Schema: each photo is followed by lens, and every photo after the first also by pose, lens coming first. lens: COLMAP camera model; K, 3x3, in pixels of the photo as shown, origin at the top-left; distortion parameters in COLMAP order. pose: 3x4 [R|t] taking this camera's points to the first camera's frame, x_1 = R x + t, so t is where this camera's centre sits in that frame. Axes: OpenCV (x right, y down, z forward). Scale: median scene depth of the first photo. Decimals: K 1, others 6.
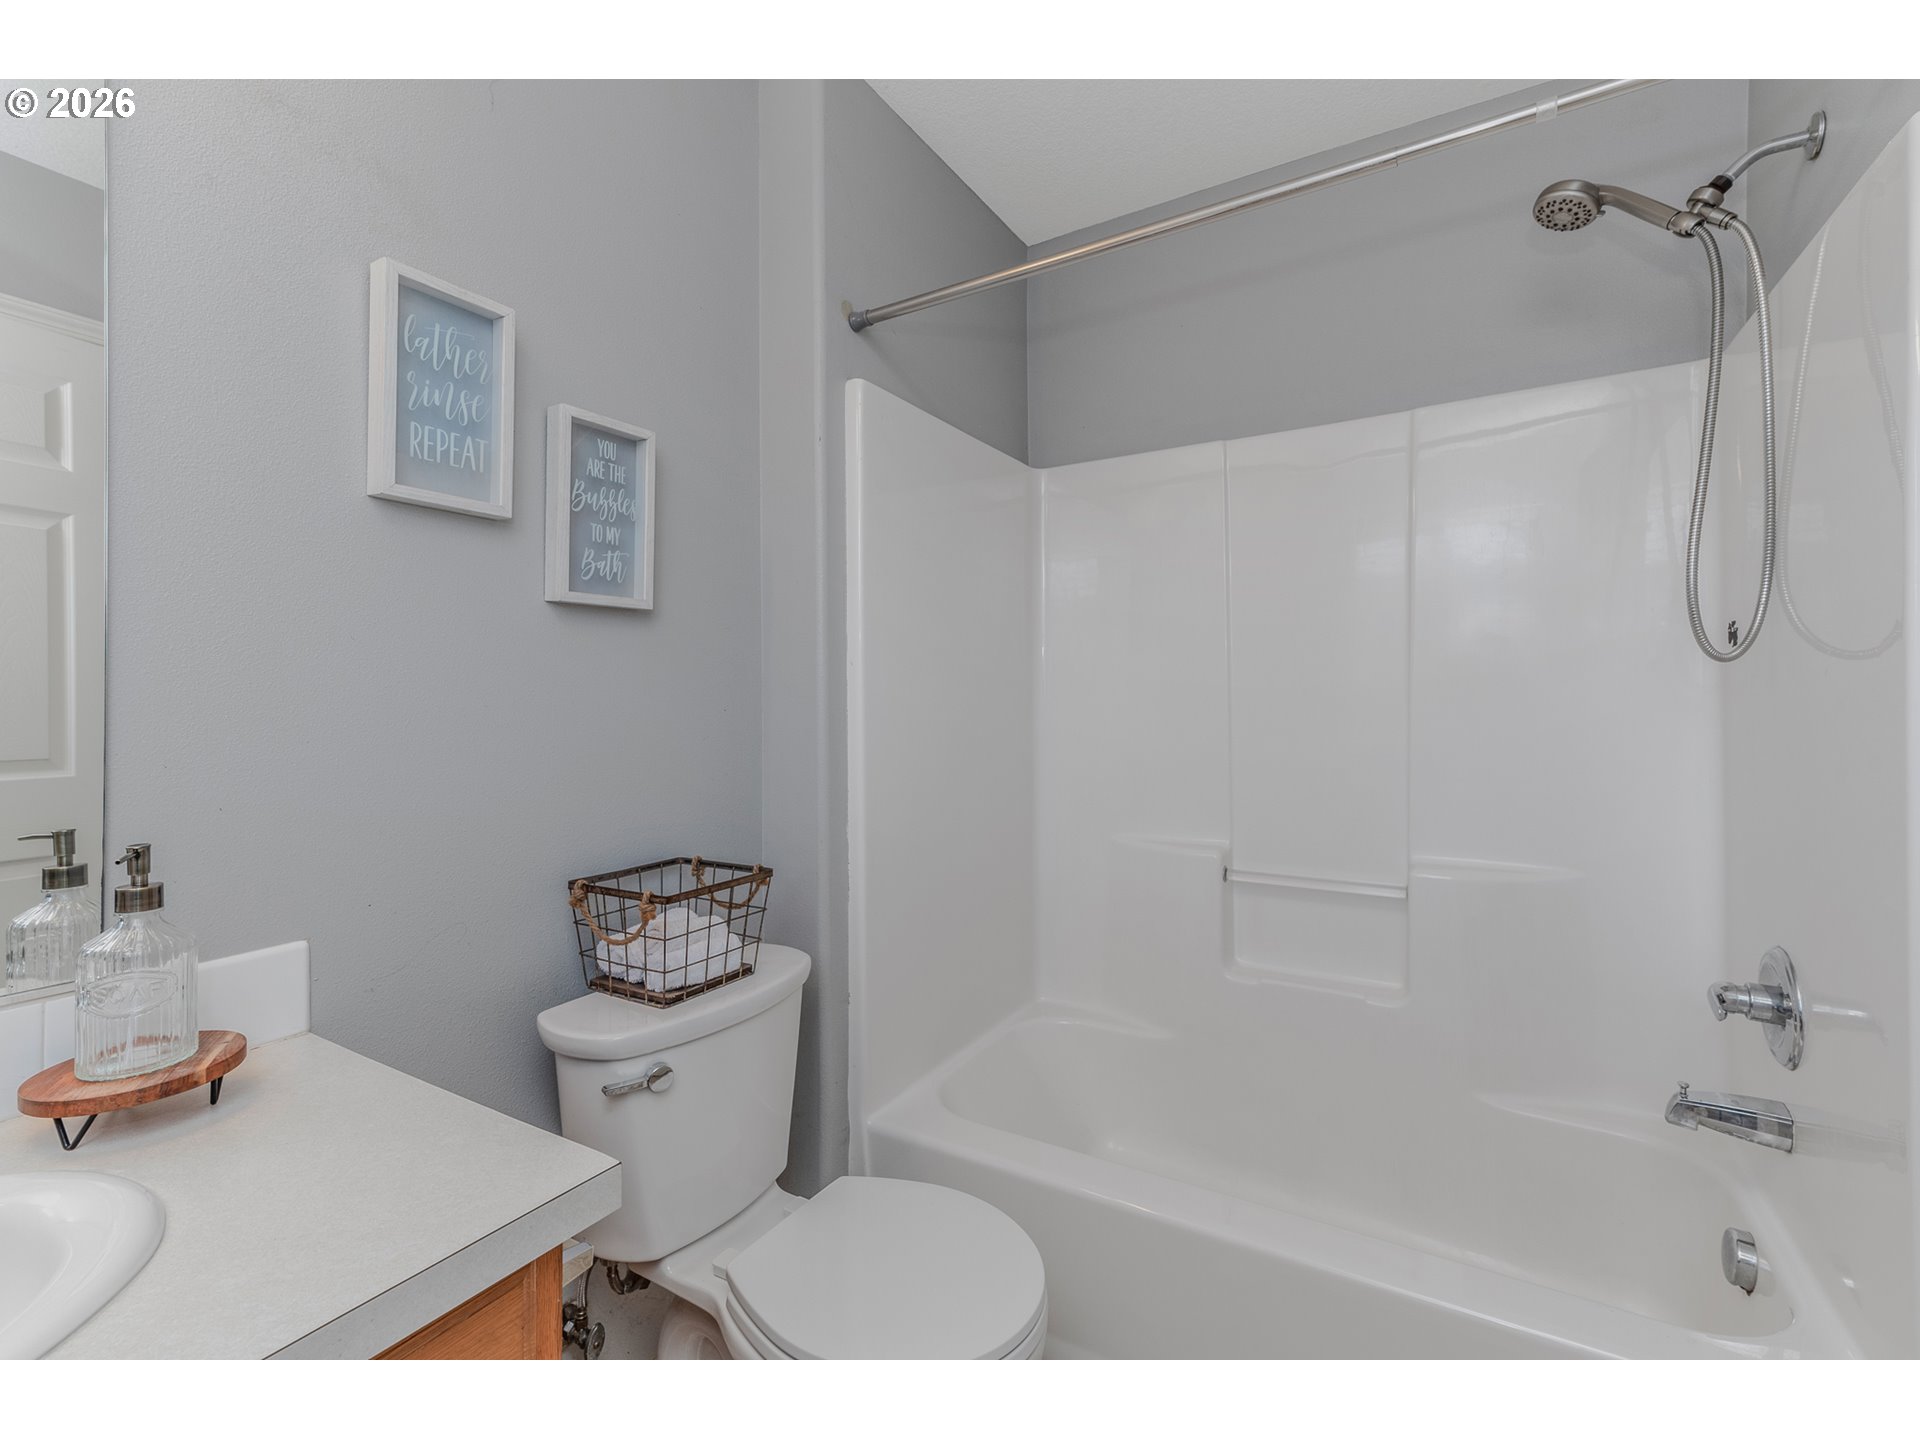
lens RADIAL K [[836.3, 0, 957.5], [0, 836.3, 713.1], [0, 0, 1]] dist [0.014318, 0.000665]
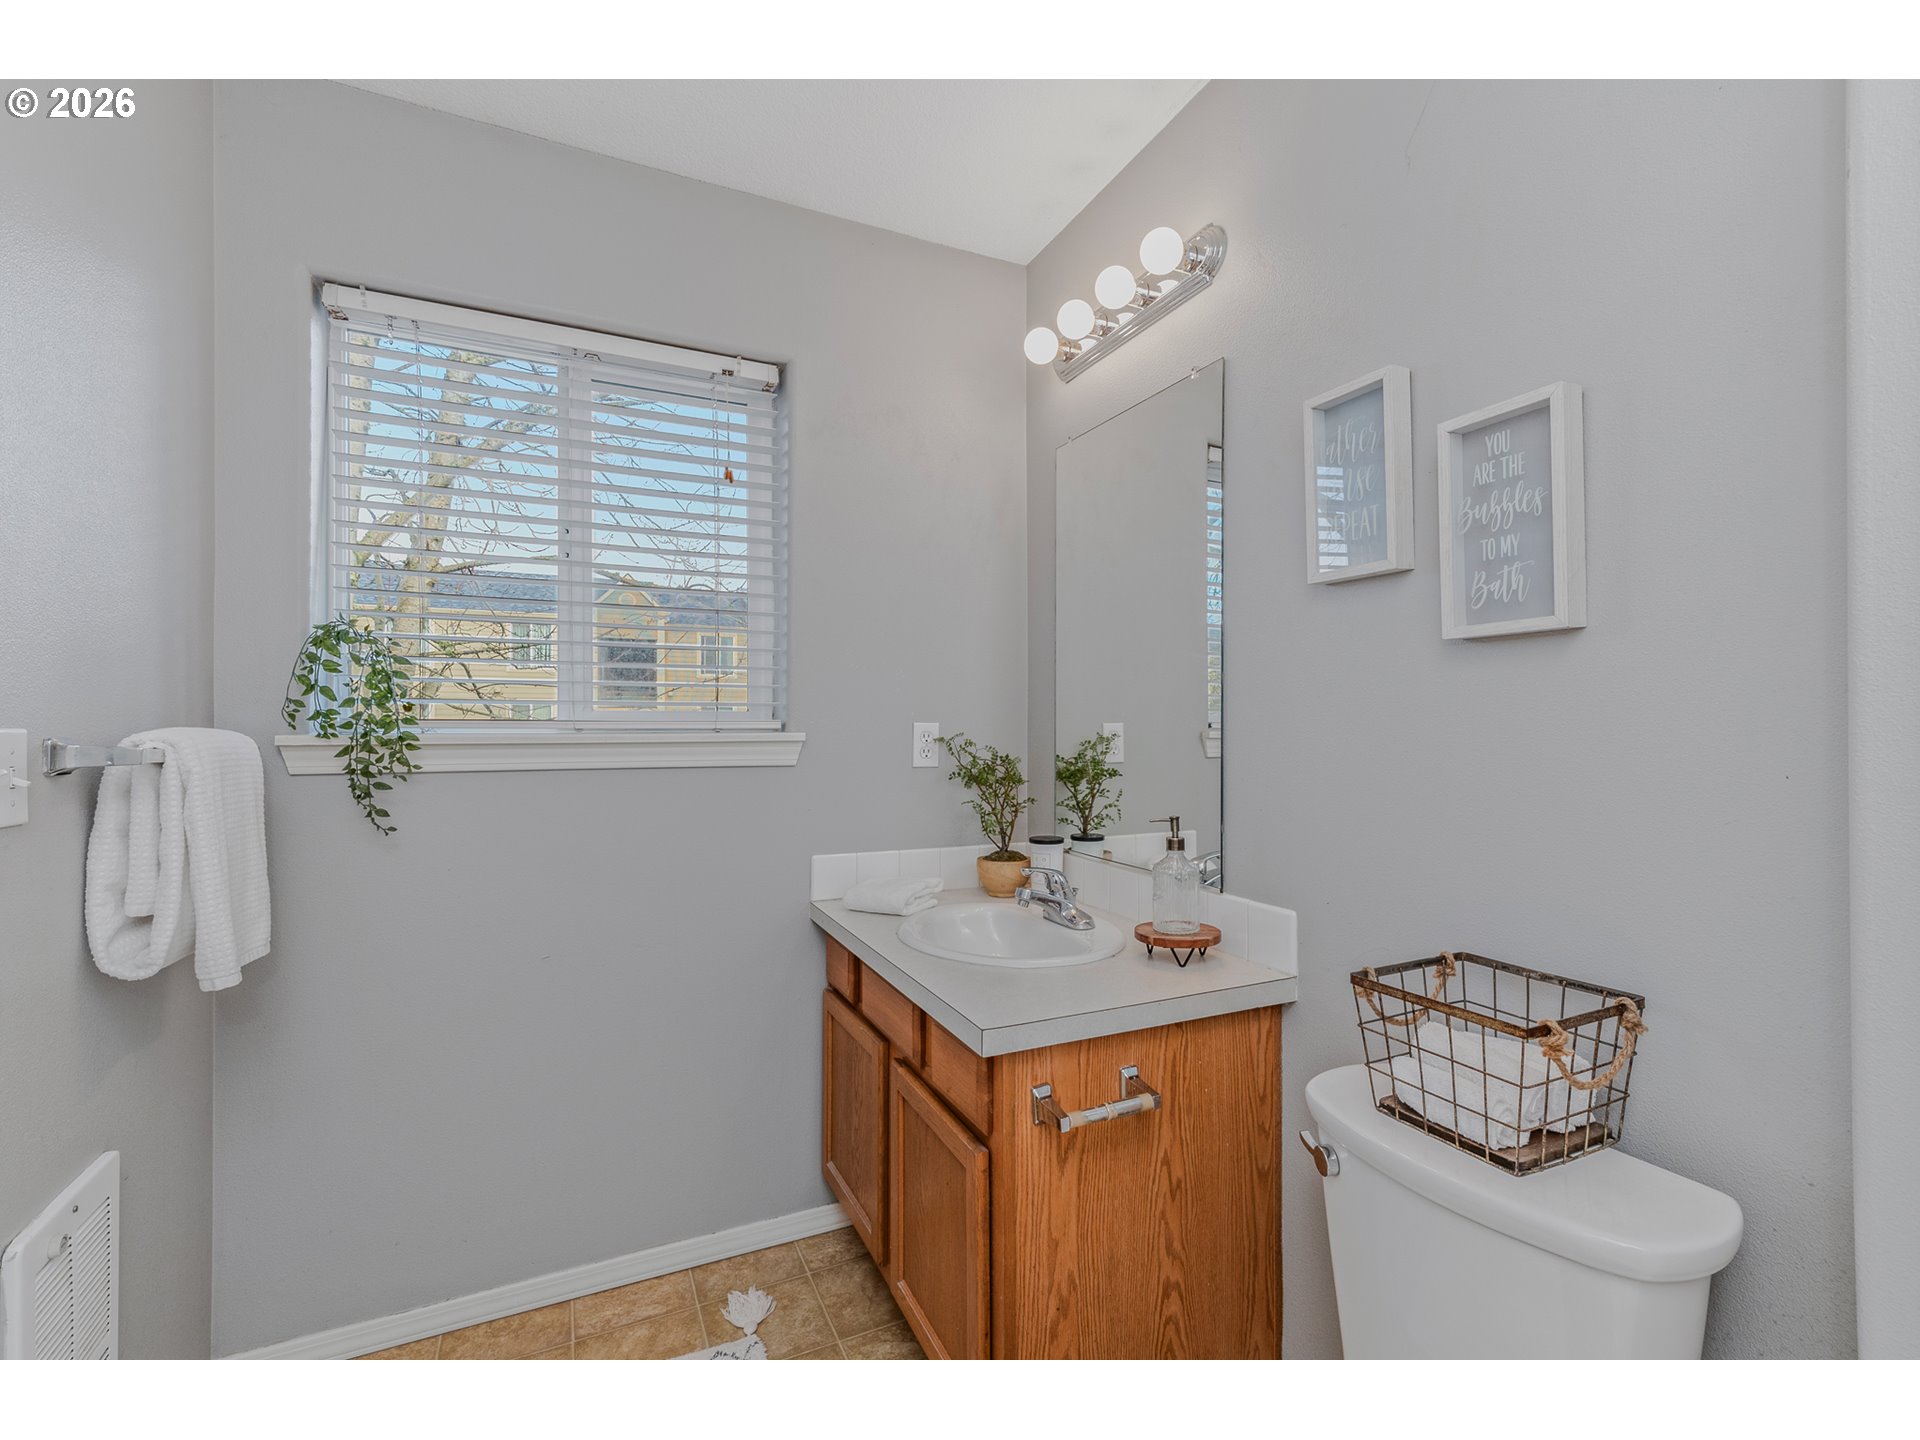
lens RADIAL K [[836.3, 0, 958.3], [0, 836.3, 726.4], [0, 0, 1]] dist [0.014318, 0.000665]
pose [[-0.568708, -0.007851, -0.822502, 0.553645], [0.009652, 0.999822, -0.016217, -0.031438], [0.822483, -0.017162, -0.568531, 1.039122]]
